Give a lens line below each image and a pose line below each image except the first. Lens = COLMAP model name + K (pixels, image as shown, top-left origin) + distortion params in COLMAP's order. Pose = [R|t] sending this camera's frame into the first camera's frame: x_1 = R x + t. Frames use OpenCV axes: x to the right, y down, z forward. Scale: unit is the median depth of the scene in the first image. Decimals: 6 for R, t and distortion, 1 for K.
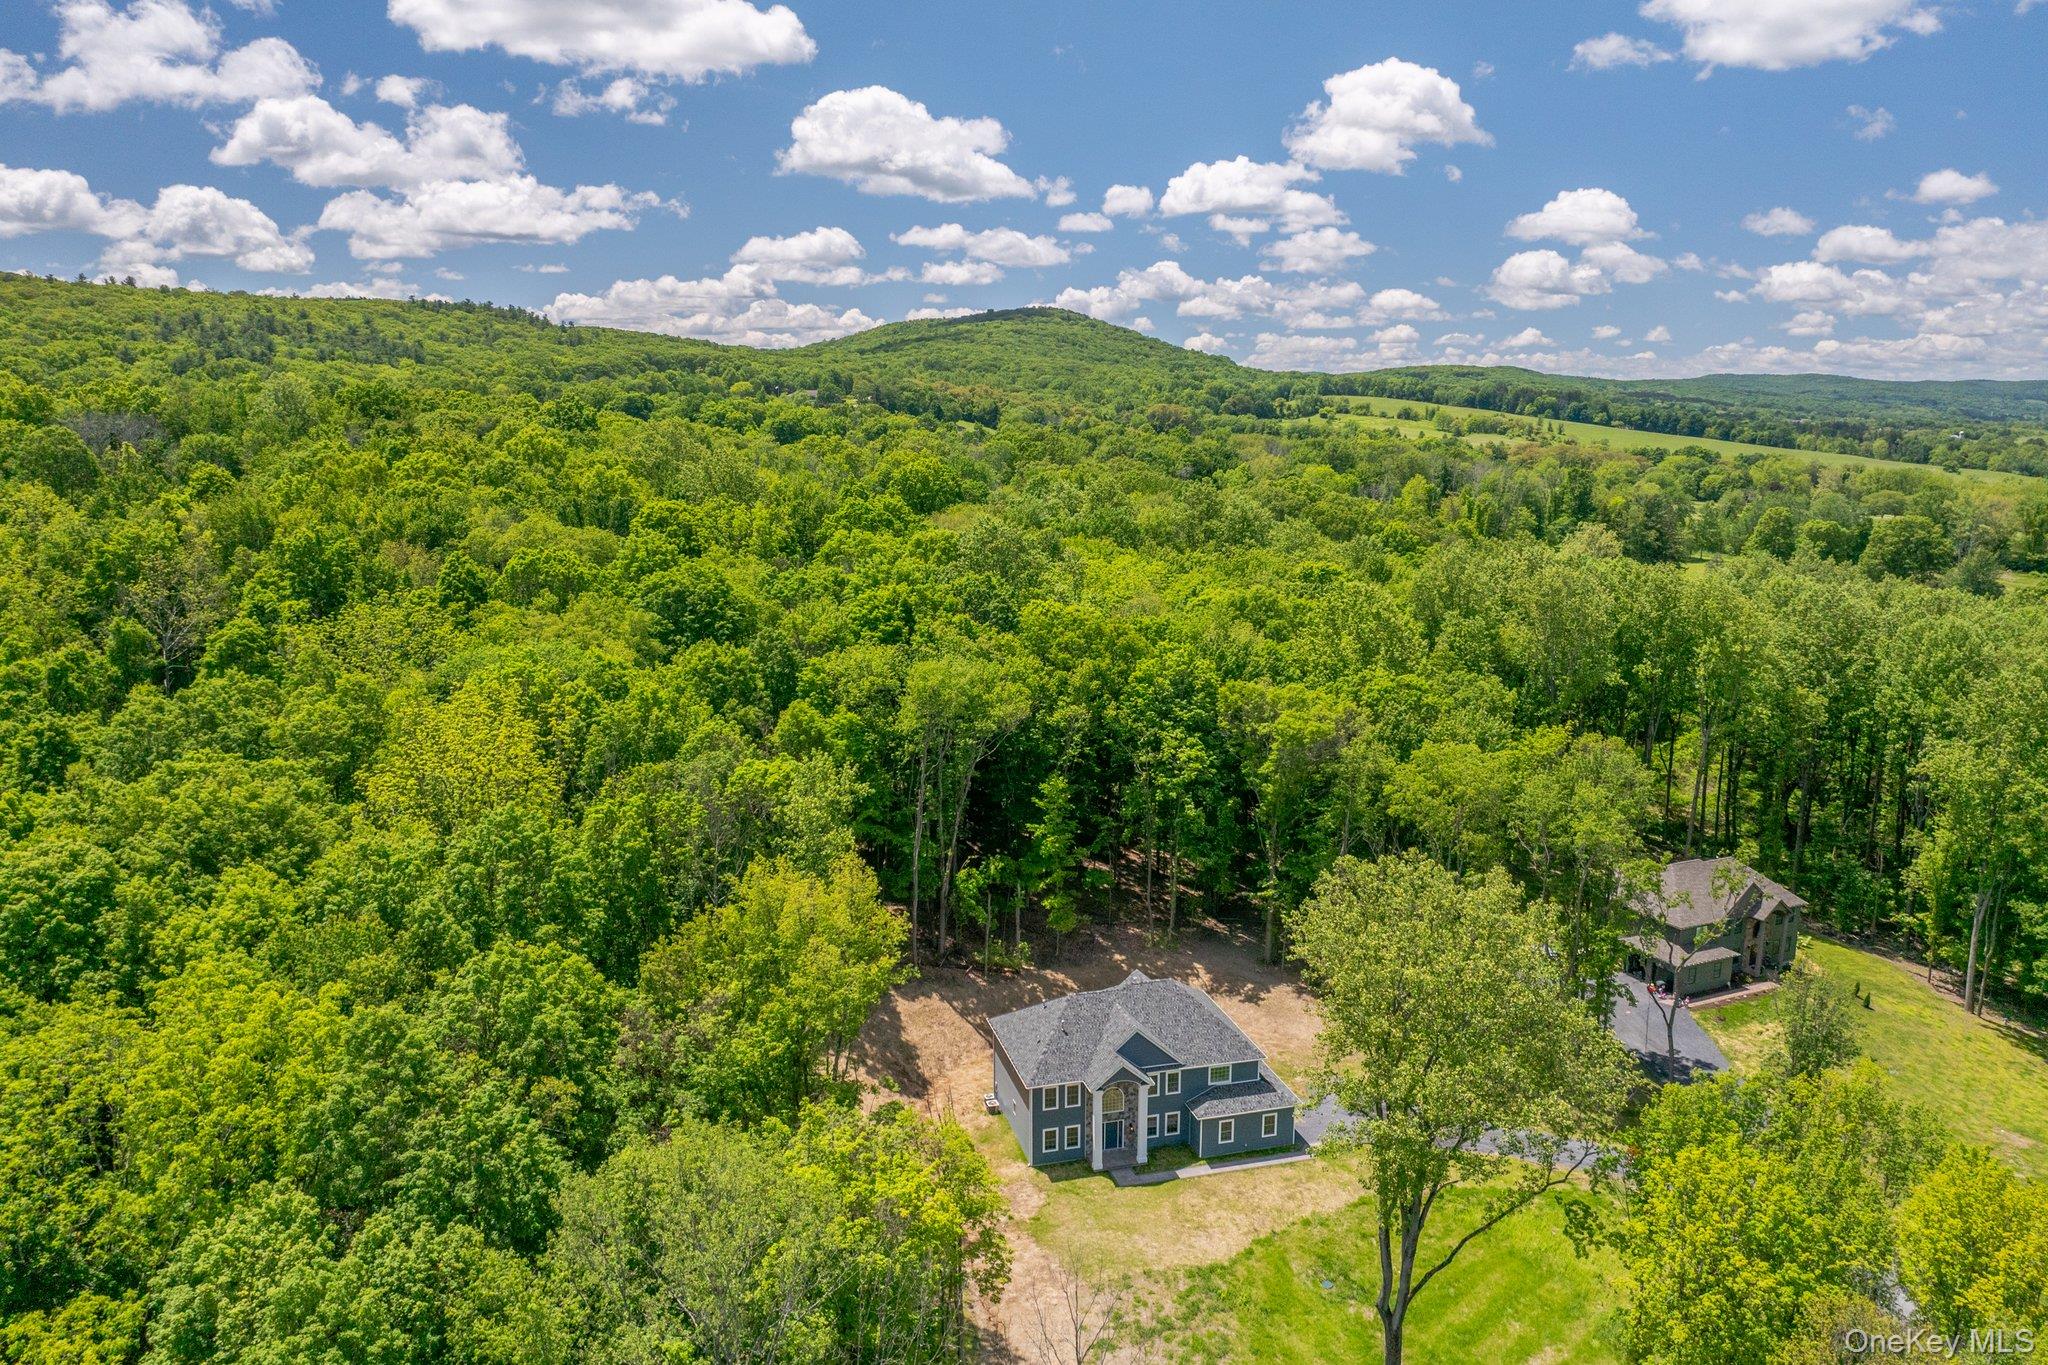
lens RADIAL K [[1480.1, 0, 1024.0], [0, 1480.1, 682.5], [0, 0, 1]] dist [-0.032646, 0.000919]
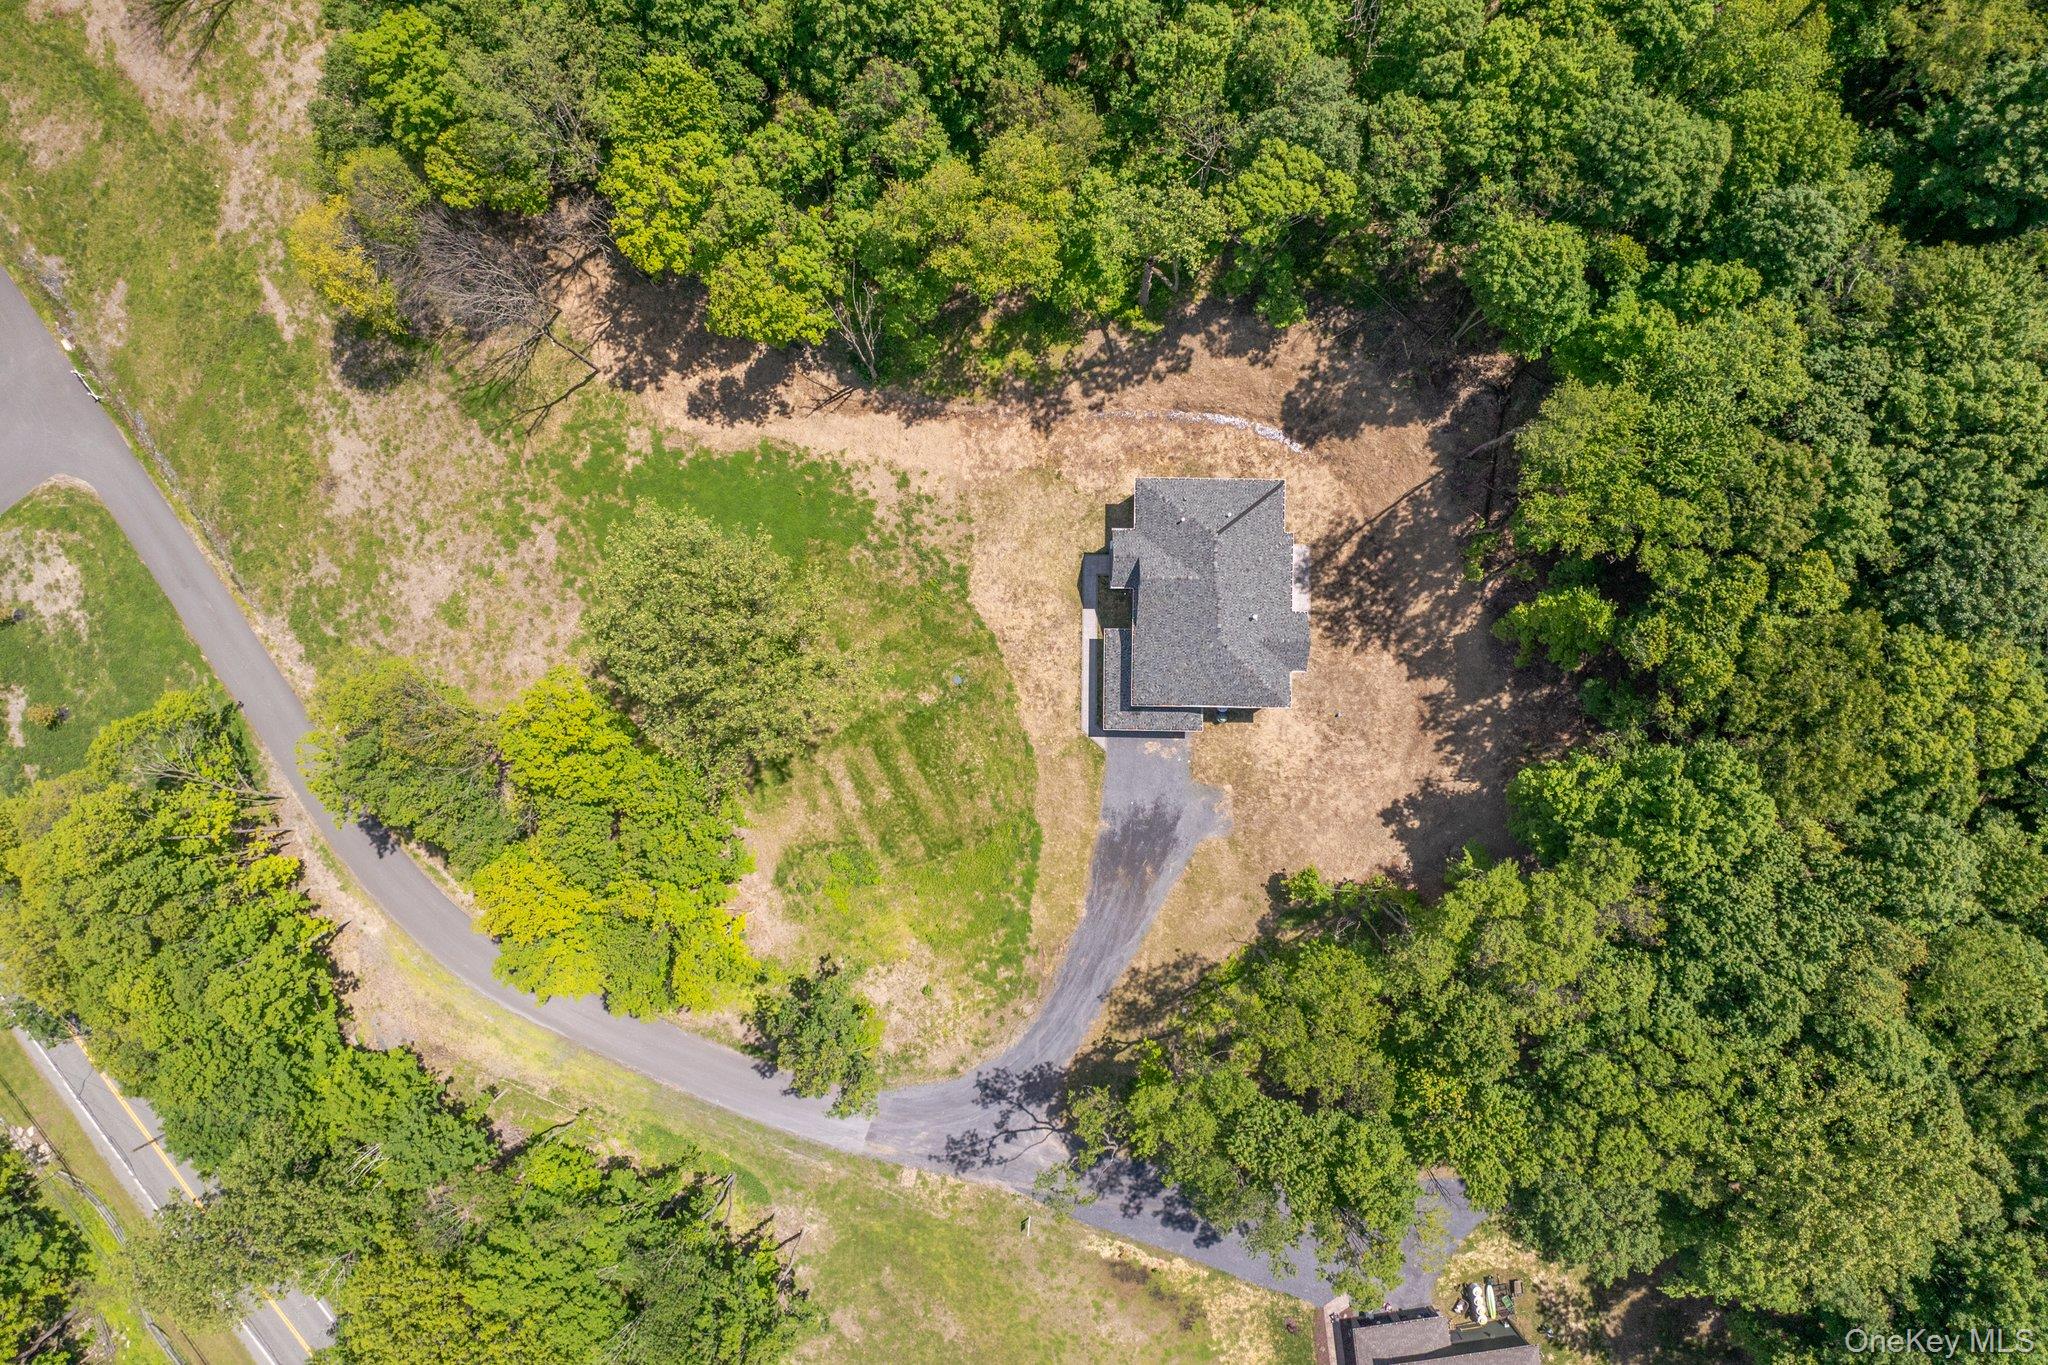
lens RADIAL K [[1421.4, 0, 1053.0], [0, 1421.4, 654.2], [0, 0, 1]] dist [-0.042148, 0.000996]
pose [[-0.269849, 0.962687, -0.020385, 0.146262], [-0.202597, -0.036067, 0.978598, -0.671440], [0.941348, 0.268204, 0.204770, 0.635670]]
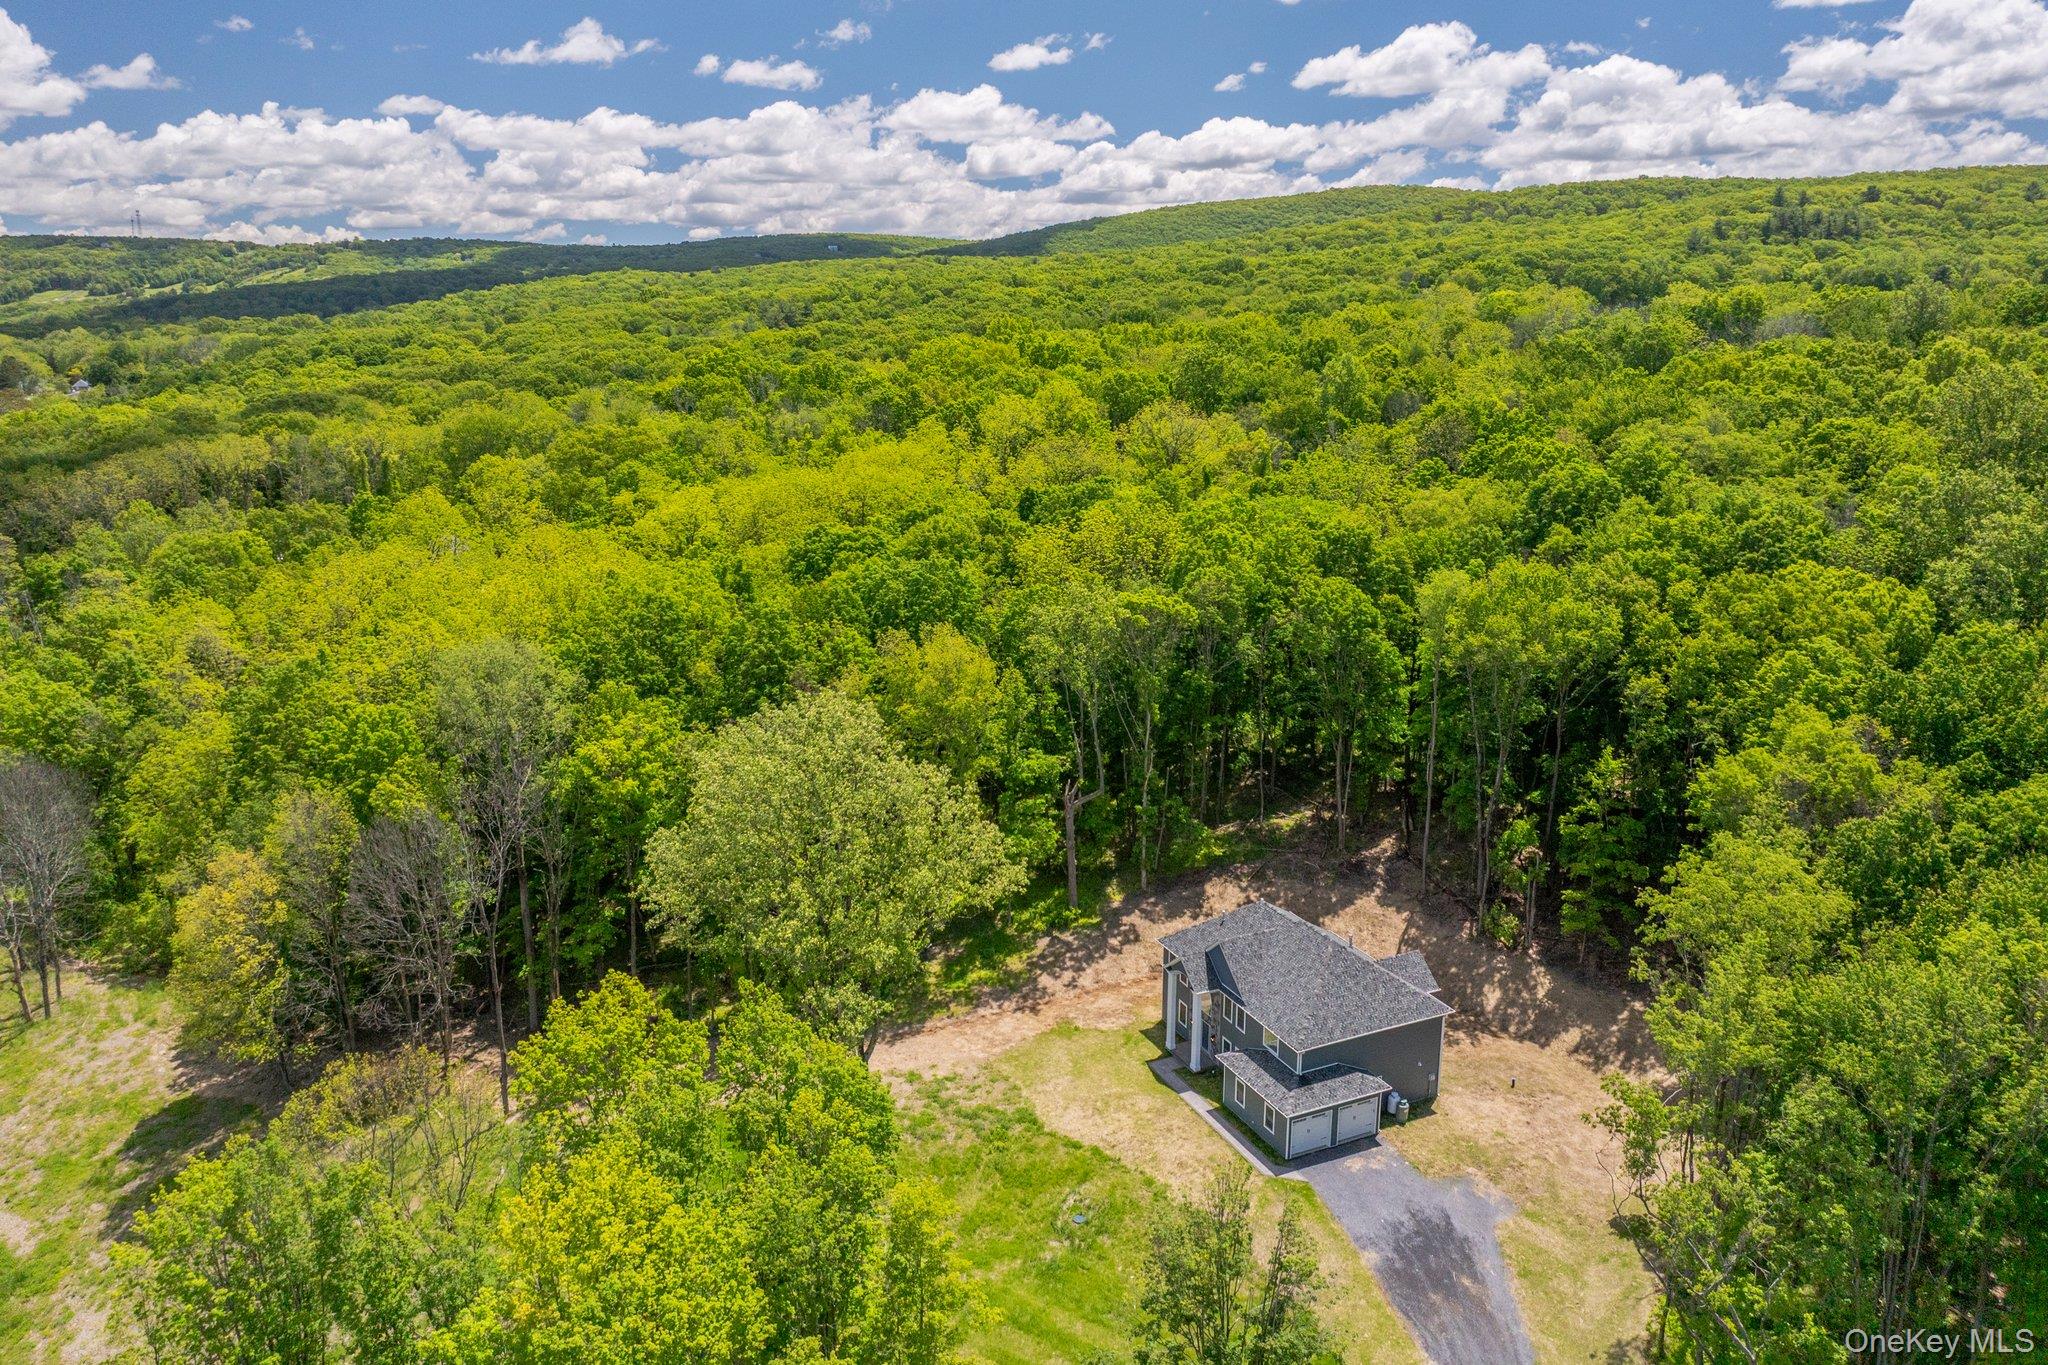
lens RADIAL K [[1449.4, 0, 1019.5], [0, 1449.4, 611.3], [0, 0, 1]] dist [-0.036745, 0.007148]
pose [[0.173591, 0.210896, -0.961971, 0.794439], [-0.210380, 0.962194, 0.172981, -0.096971], [0.962084, 0.172352, 0.211396, 0.544103]]
